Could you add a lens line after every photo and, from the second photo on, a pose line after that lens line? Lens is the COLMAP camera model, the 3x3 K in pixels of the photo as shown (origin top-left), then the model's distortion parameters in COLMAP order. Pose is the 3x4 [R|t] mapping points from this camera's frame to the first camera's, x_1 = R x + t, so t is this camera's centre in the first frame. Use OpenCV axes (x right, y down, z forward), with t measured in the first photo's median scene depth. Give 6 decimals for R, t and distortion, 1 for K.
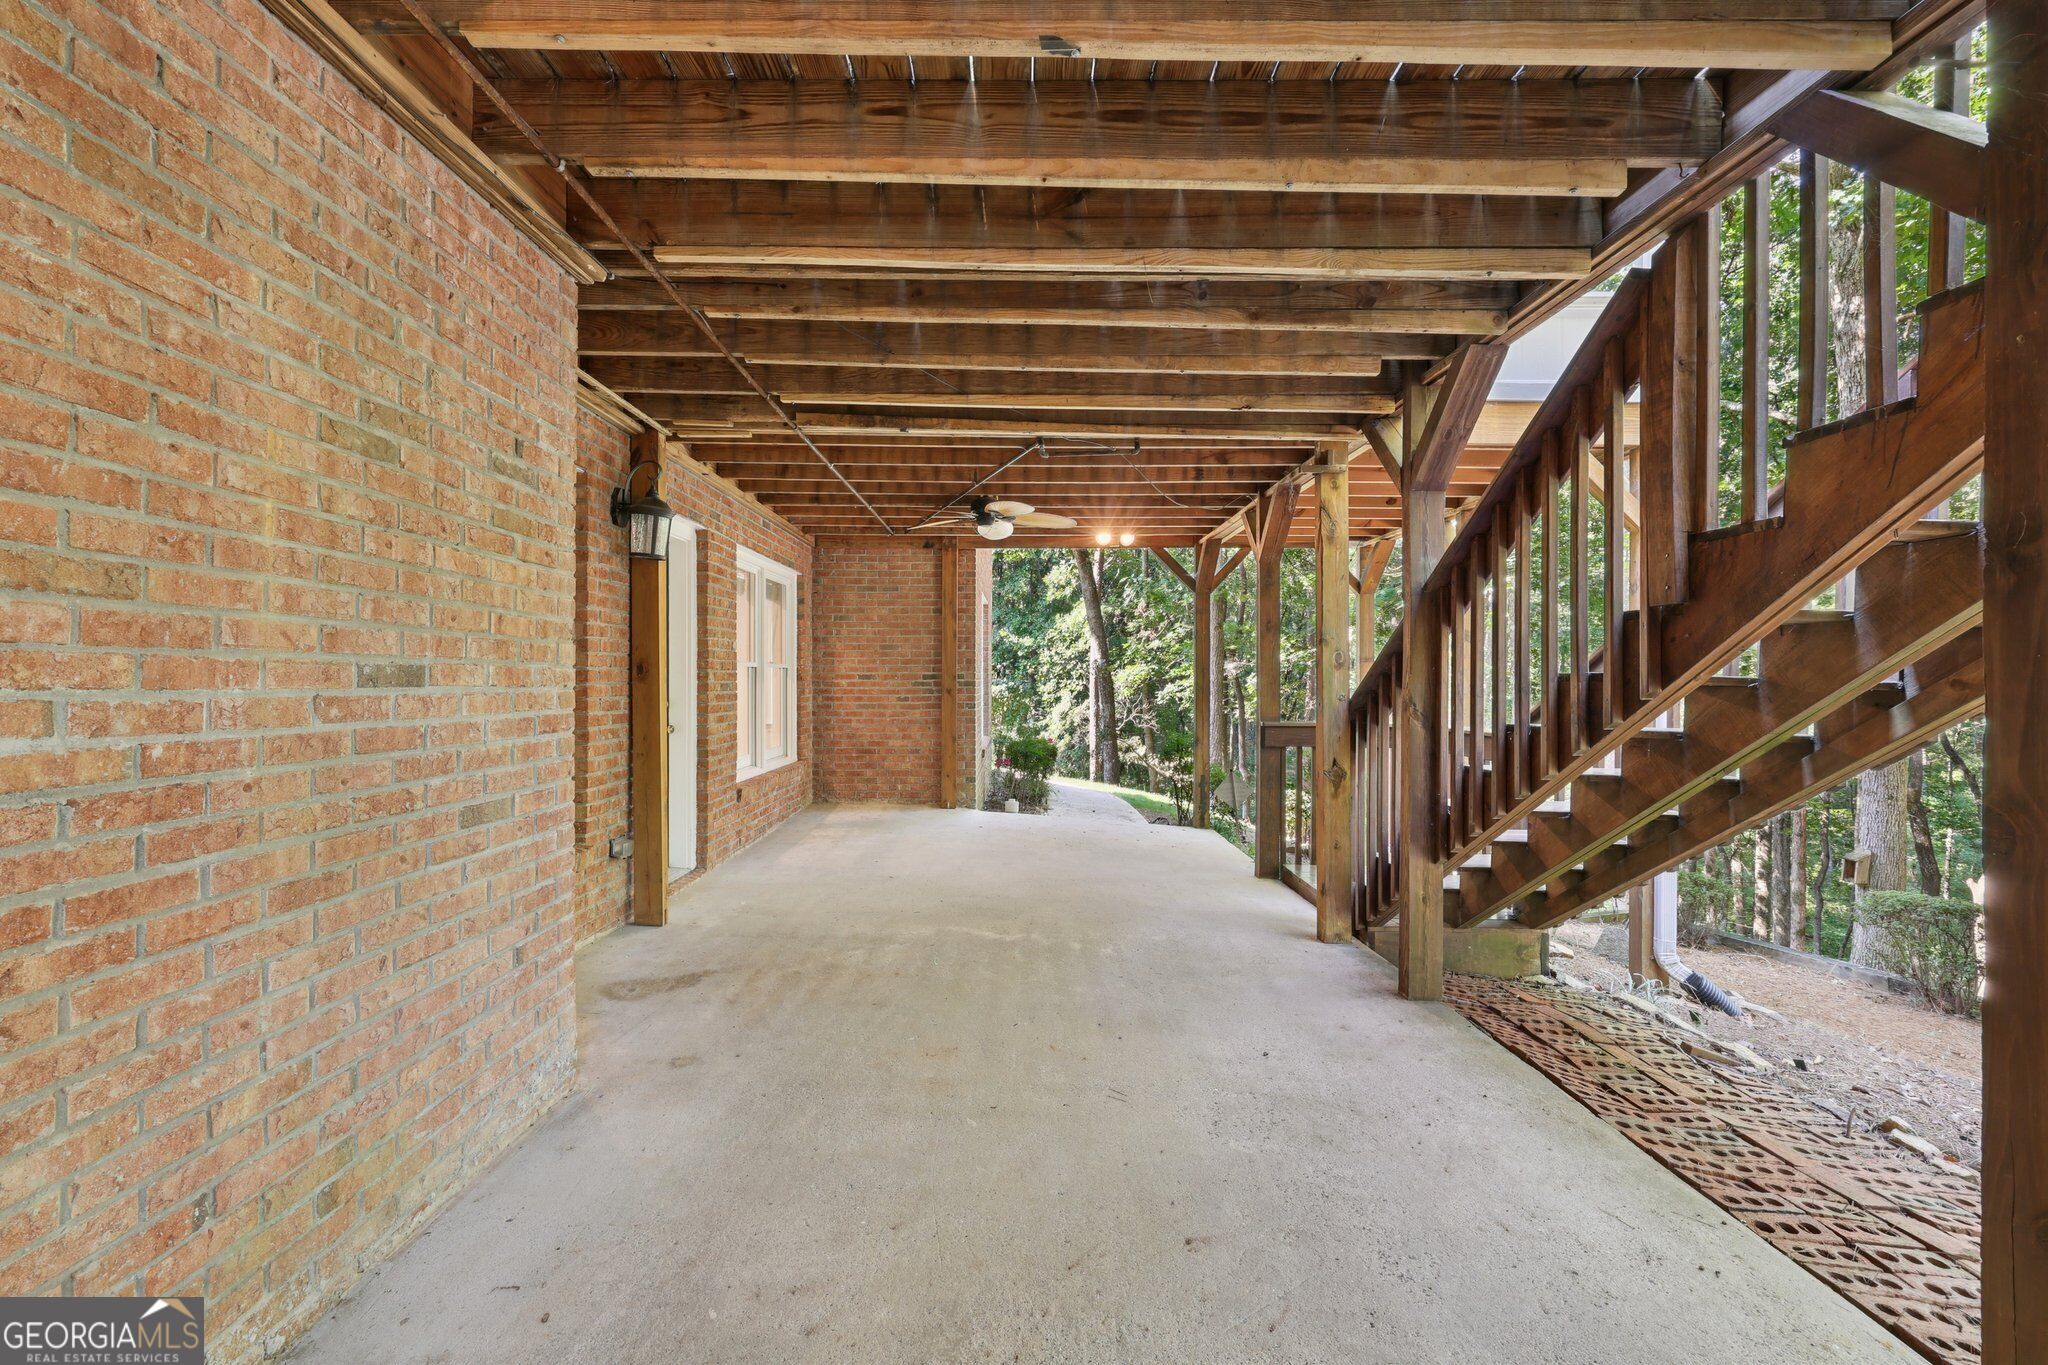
lens RADIAL K [[841.9, 0, 1019.4], [0, 841.9, 678.8], [0, 0, 1]] dist [0.027330, 0.000144]
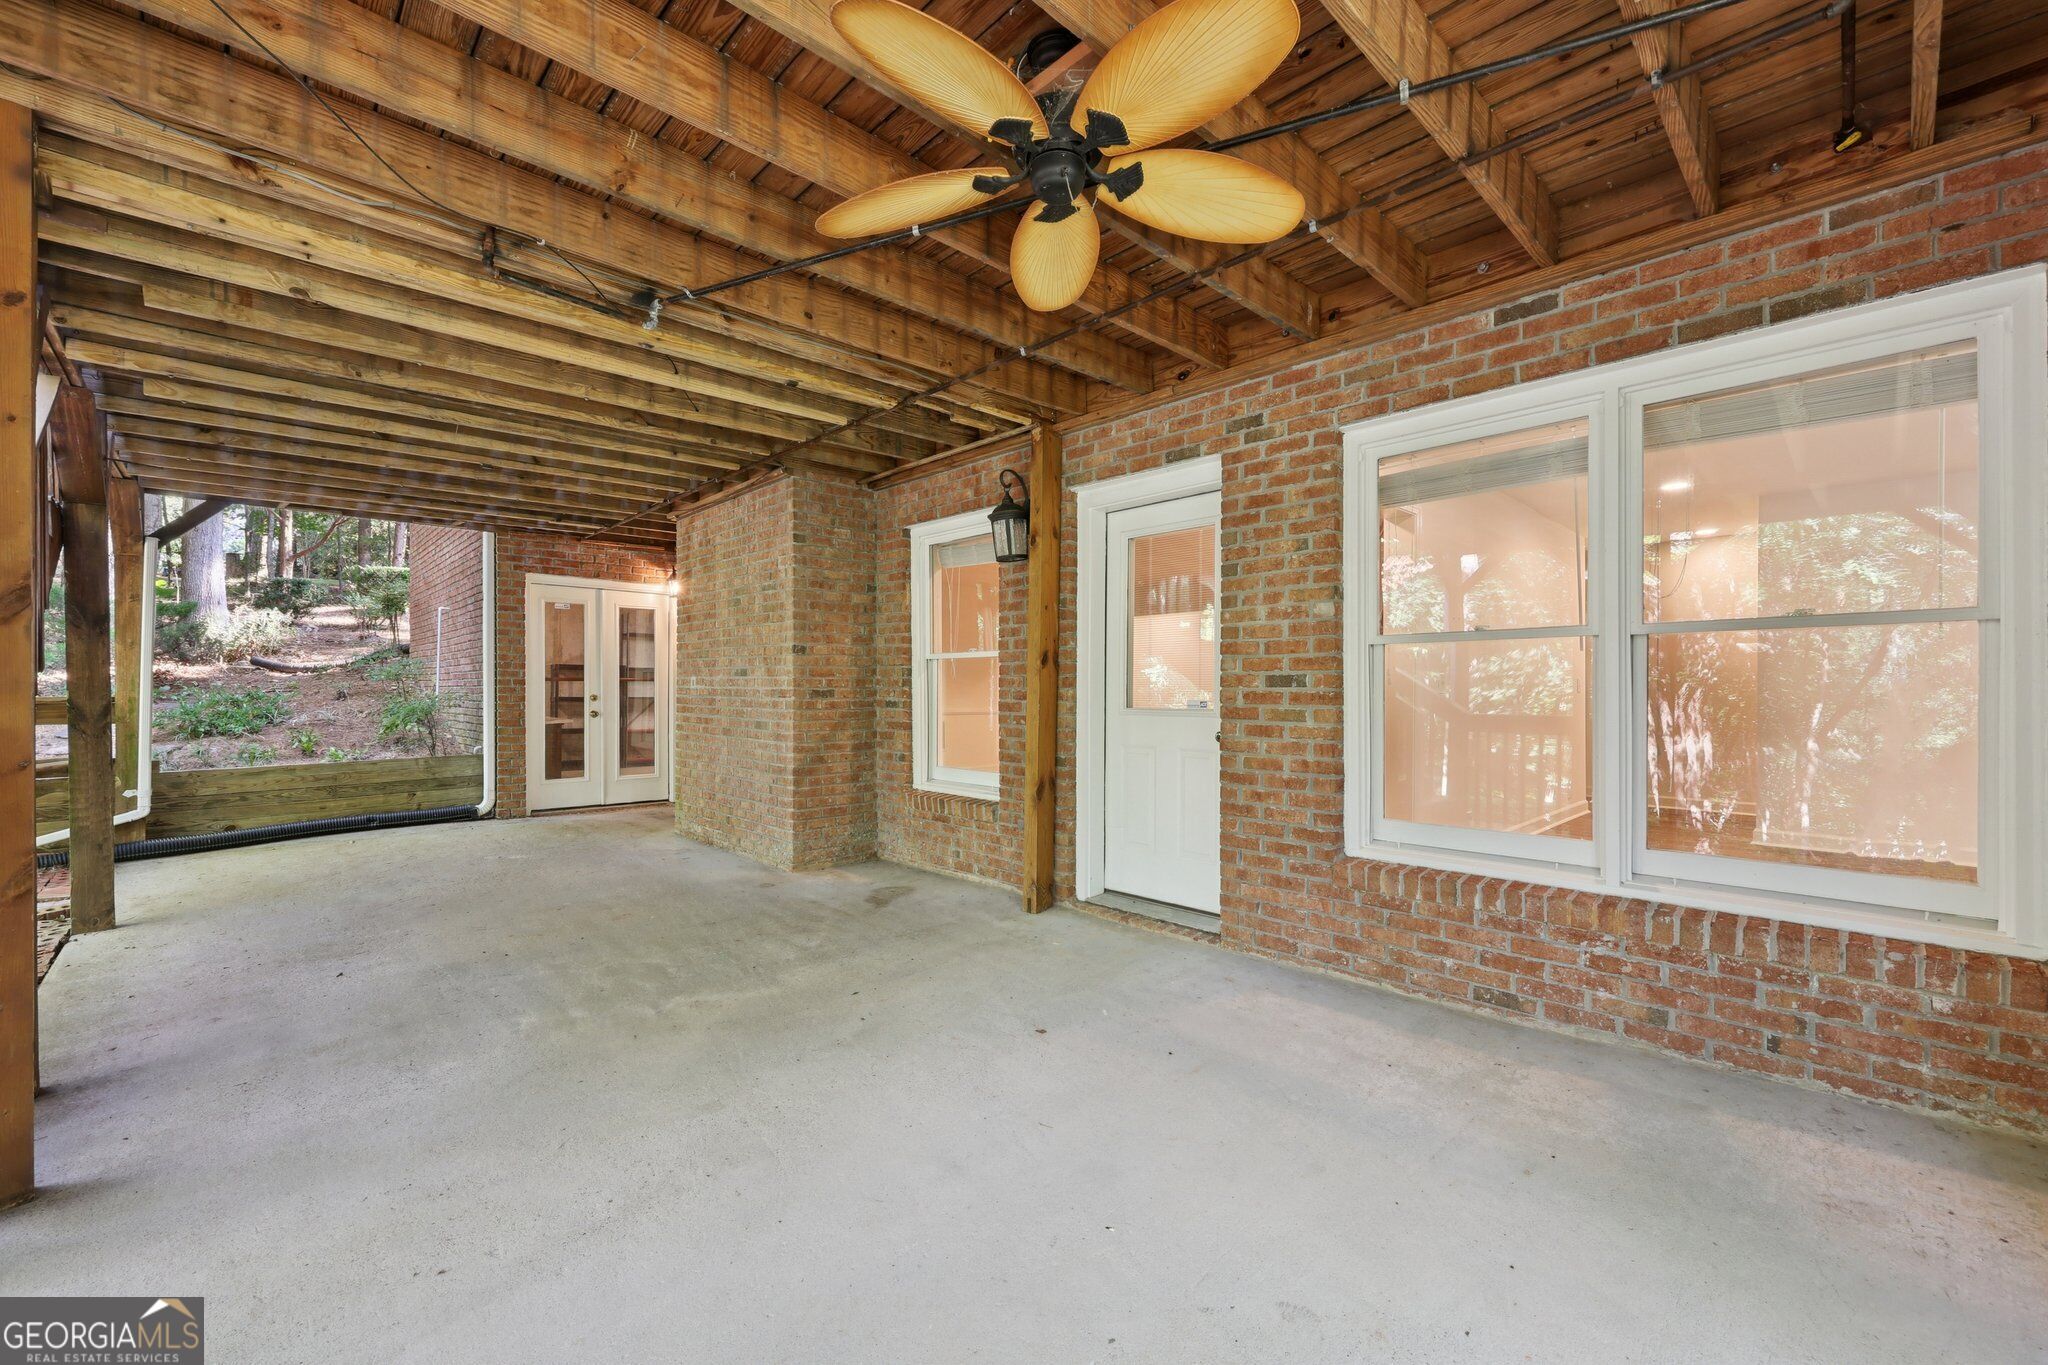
lens RADIAL K [[841.9, 0, 1009.6], [0, 841.9, 687.9], [0, 0, 1]] dist [0.027330, 0.000144]
pose [[-0.735245, -0.001329, -0.677801, 0.325839], [-0.003352, 0.999993, 0.001676, 0.021759], [0.677794, 0.003504, -0.735244, 1.980311]]
